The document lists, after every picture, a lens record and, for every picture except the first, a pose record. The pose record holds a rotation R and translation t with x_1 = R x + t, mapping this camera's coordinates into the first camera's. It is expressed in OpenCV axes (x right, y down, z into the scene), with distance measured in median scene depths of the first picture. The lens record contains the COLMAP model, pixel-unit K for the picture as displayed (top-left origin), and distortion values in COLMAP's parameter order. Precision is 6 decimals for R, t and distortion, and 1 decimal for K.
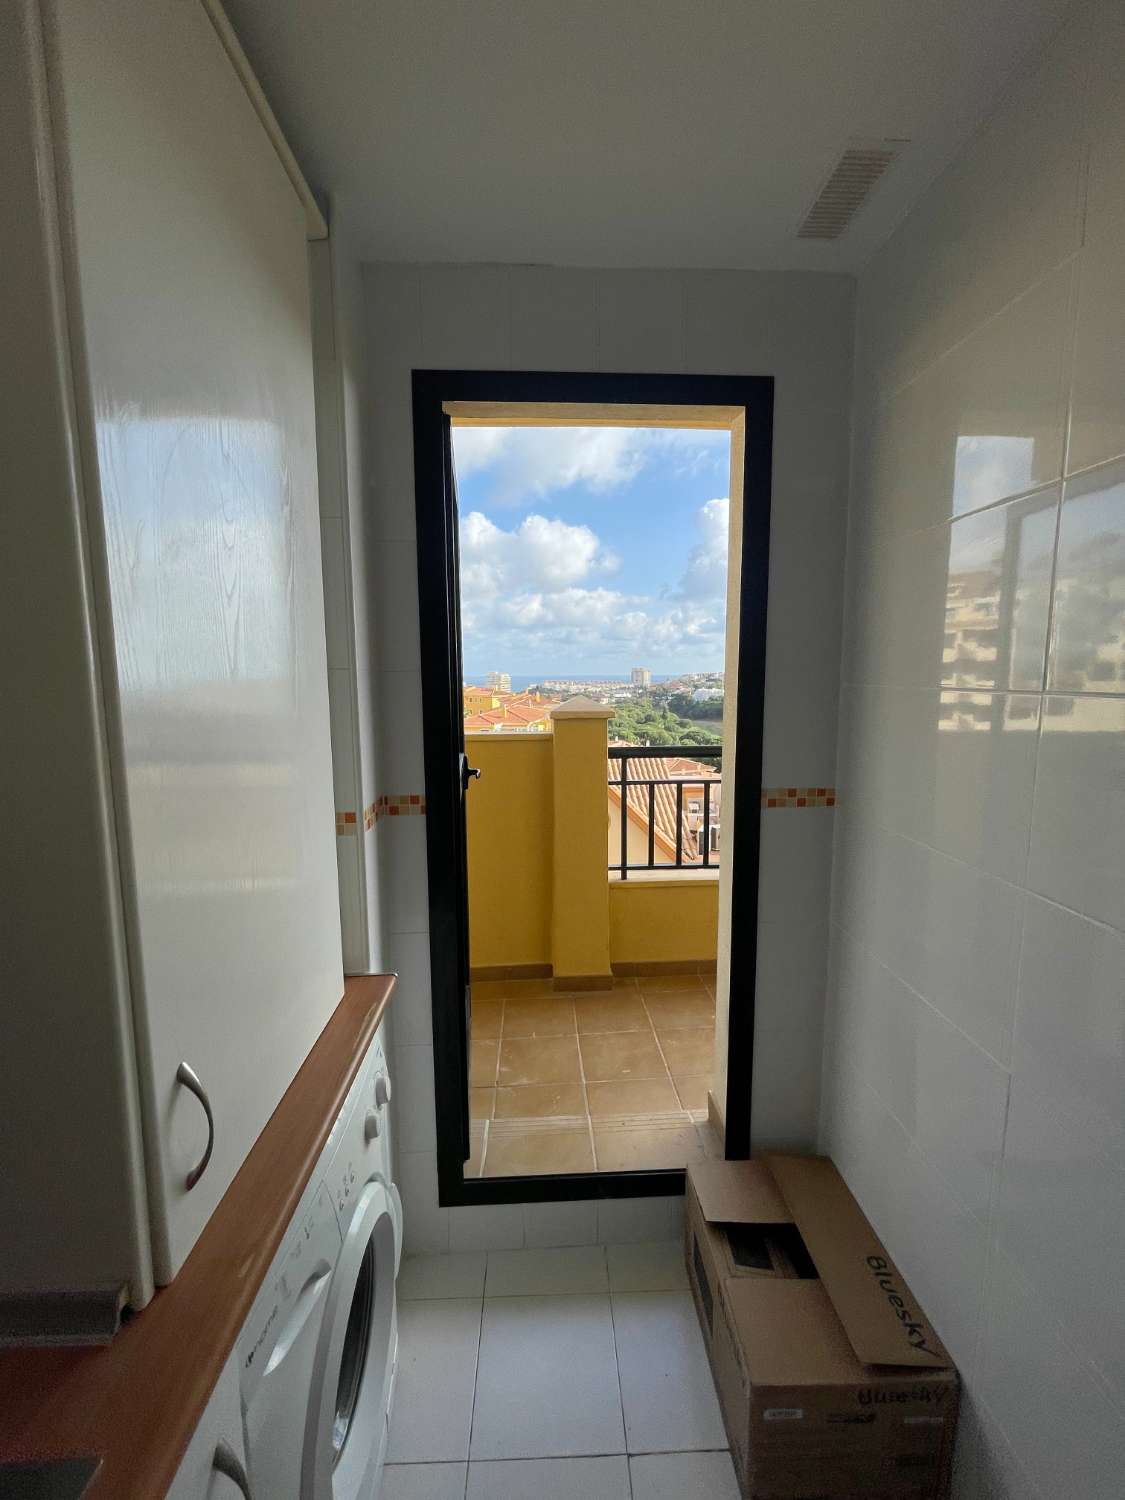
lens RADIAL K [[608.6, 0, 564.1], [0, 608.6, 745.2], [0, 0, 1]] dist [-0.010645, 0.001745]
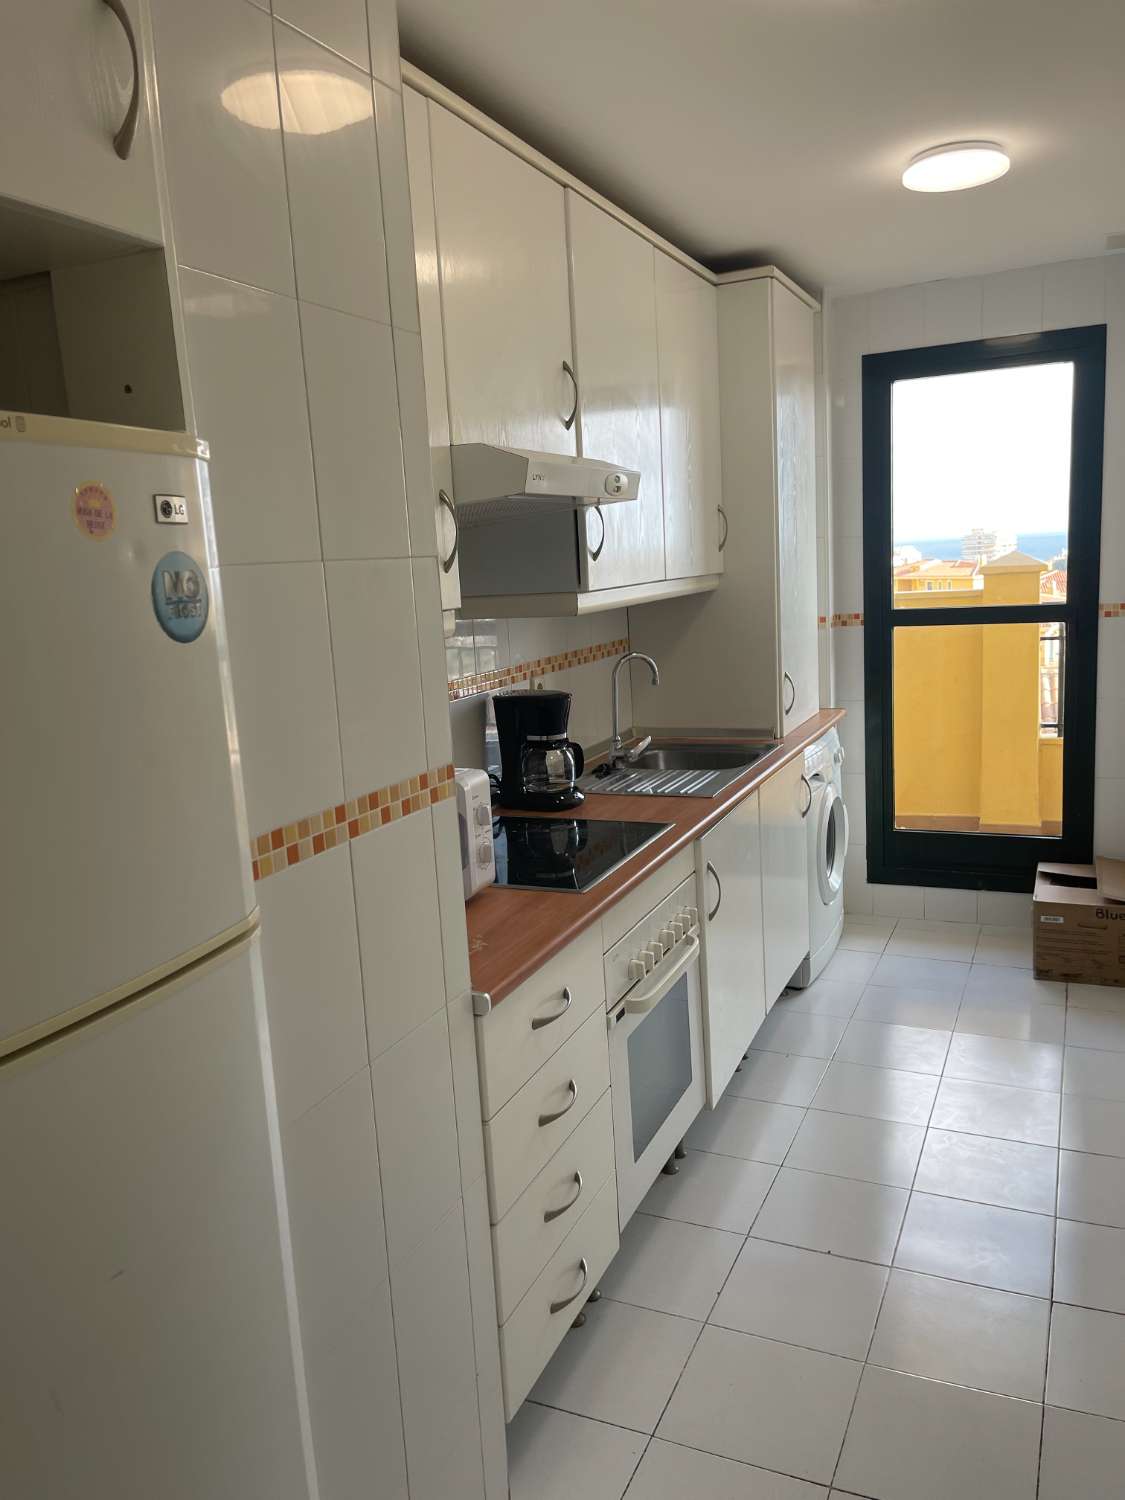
lens RADIAL K [[1142.1, 0, 551.7], [0, 1142.1, 761.1], [0, 0, 1]] dist [0.054298, -0.031041]
pose [[0.892876, 0.031810, -0.449178, 0.424393], [0.000943, 0.997368, 0.072506, 0.255269], [0.450302, -0.065163, 0.890495, -2.166722]]
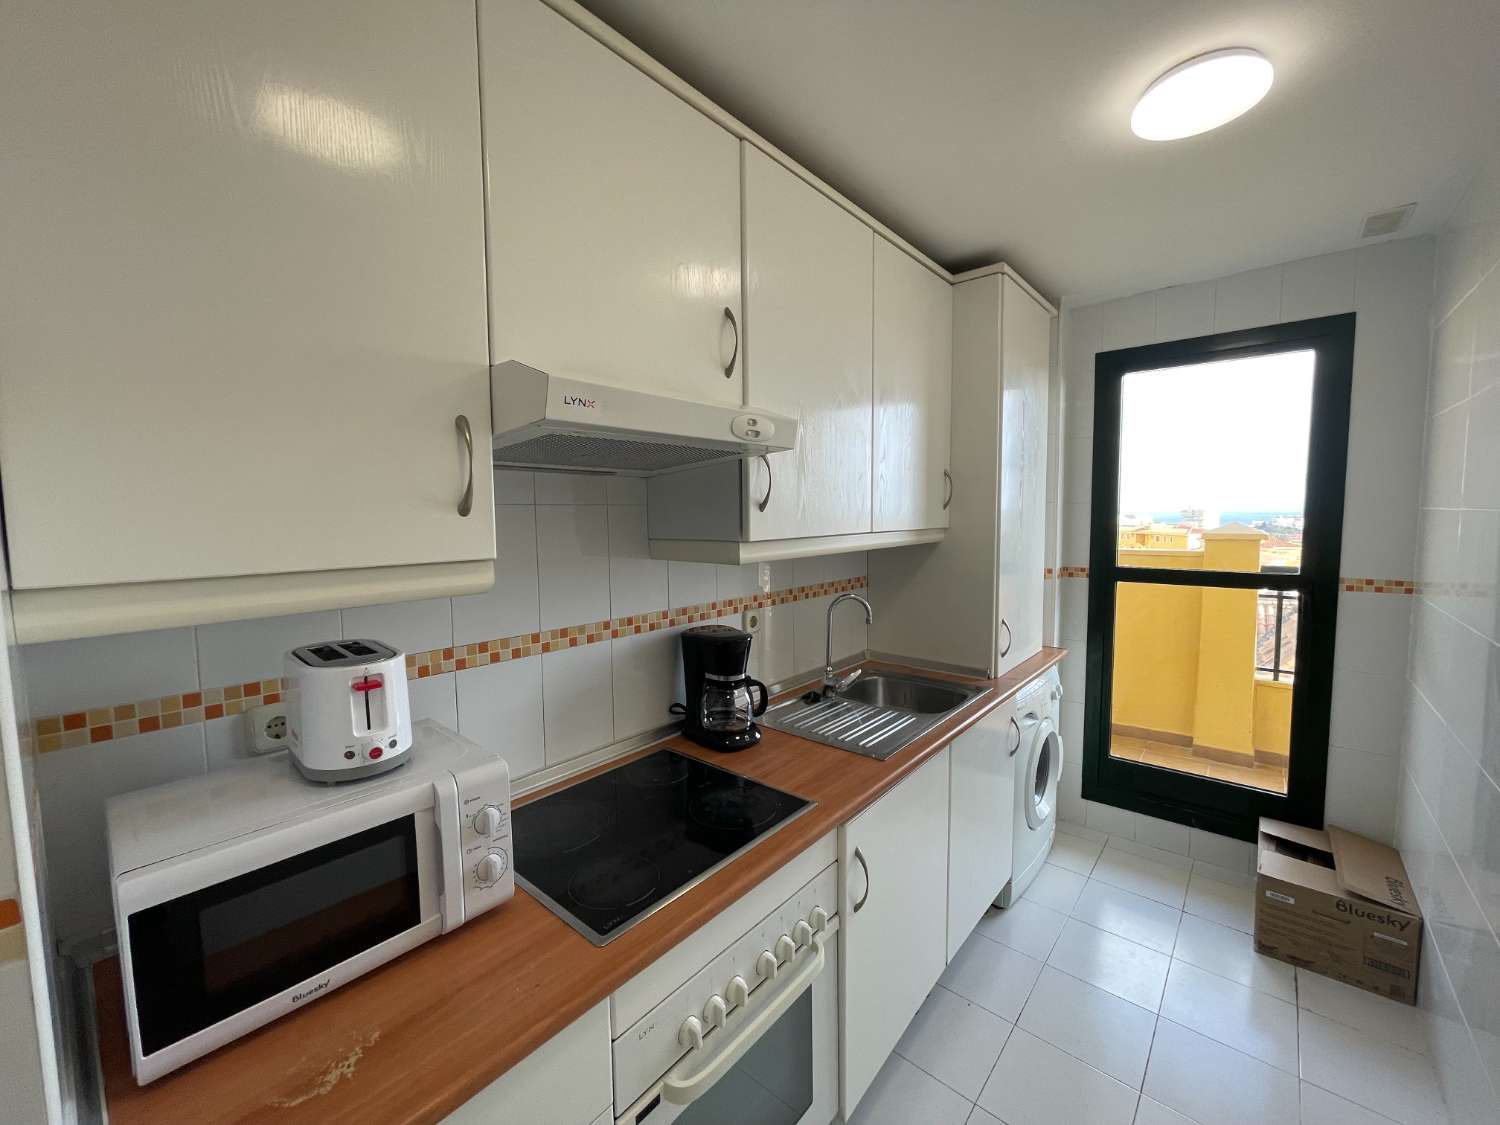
lens RADIAL K [[608.6, 0, 730.9], [0, 608.6, 561.2], [0, 0, 1]] dist [-0.010645, 0.001745]
pose [[0.721938, 0.050617, -0.690104, 0.274892], [-0.072085, 0.997396, -0.002254, 0.147918], [0.688192, 0.051373, 0.723707, -1.164563]]
